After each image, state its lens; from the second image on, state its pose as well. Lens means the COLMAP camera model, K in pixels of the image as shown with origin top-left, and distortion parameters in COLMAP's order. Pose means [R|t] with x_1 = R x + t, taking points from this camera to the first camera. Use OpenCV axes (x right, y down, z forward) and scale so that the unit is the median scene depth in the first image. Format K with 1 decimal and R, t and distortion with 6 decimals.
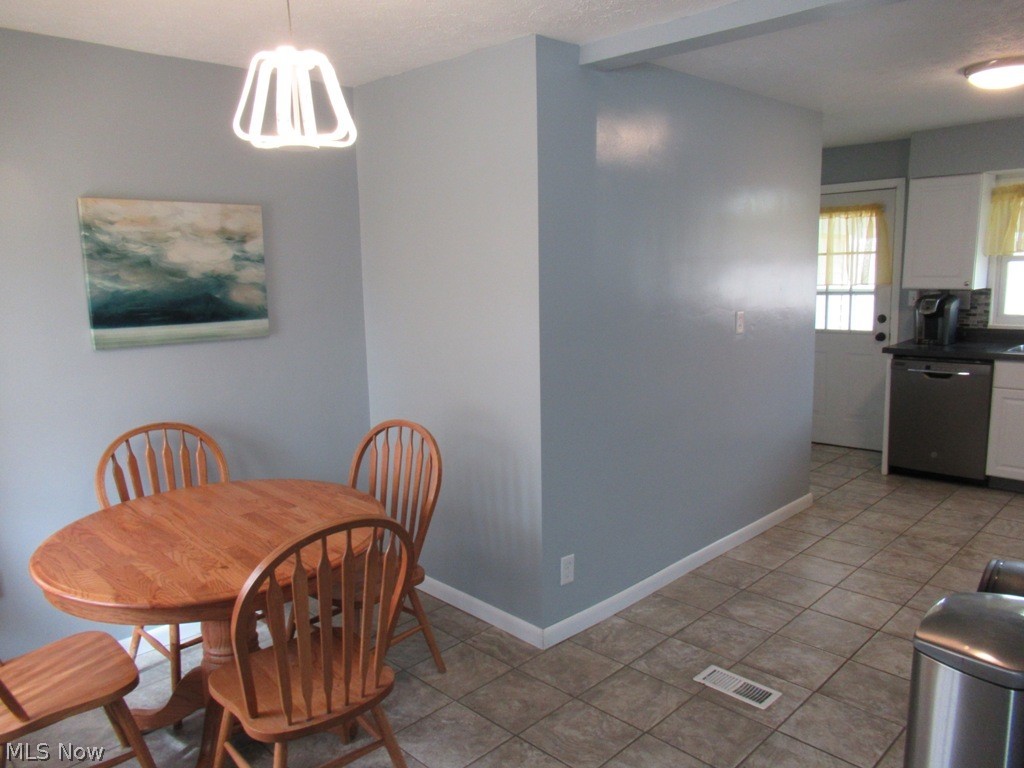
lens RADIAL K [[763.4, 0, 512.0], [0, 763.4, 384.0], [0, 0, 1]] dist [-0.019870, 0.004366]
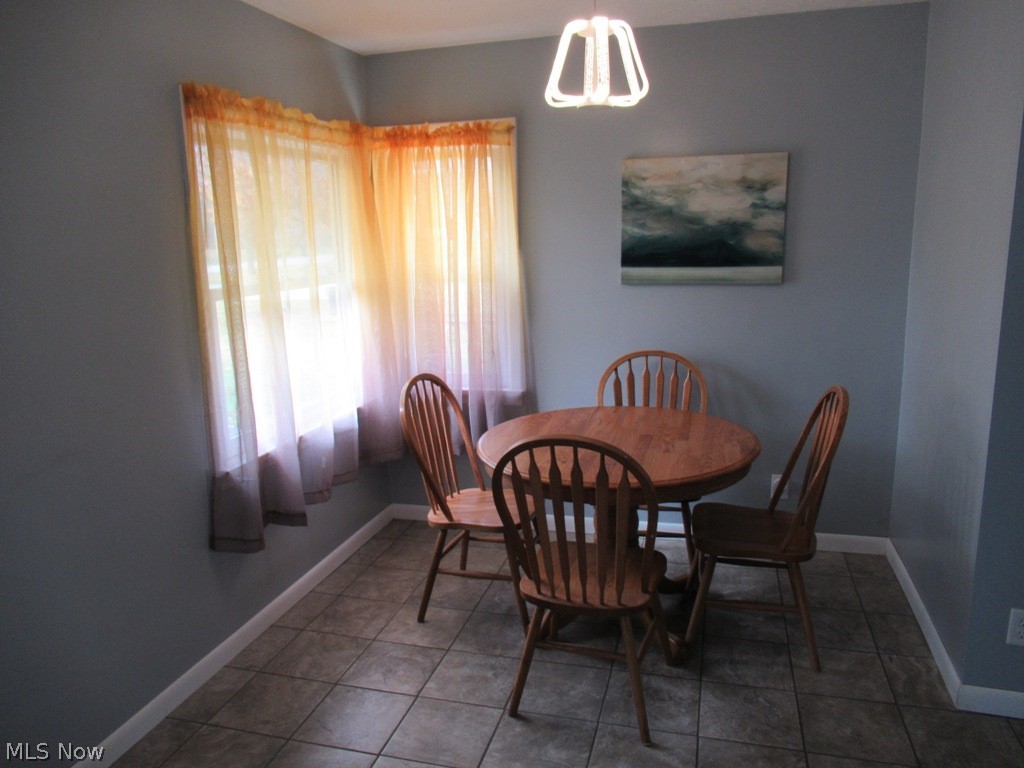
lens RADIAL K [[763.4, 0, 512.0], [0, 763.4, 384.0], [0, 0, 1]] dist [-0.019870, 0.004366]
pose [[0.487338, 0.172550, -0.855995, 0.442406], [-0.118191, 0.984295, 0.131124, -0.025162], [0.865178, 0.037270, 0.500079, 0.219395]]
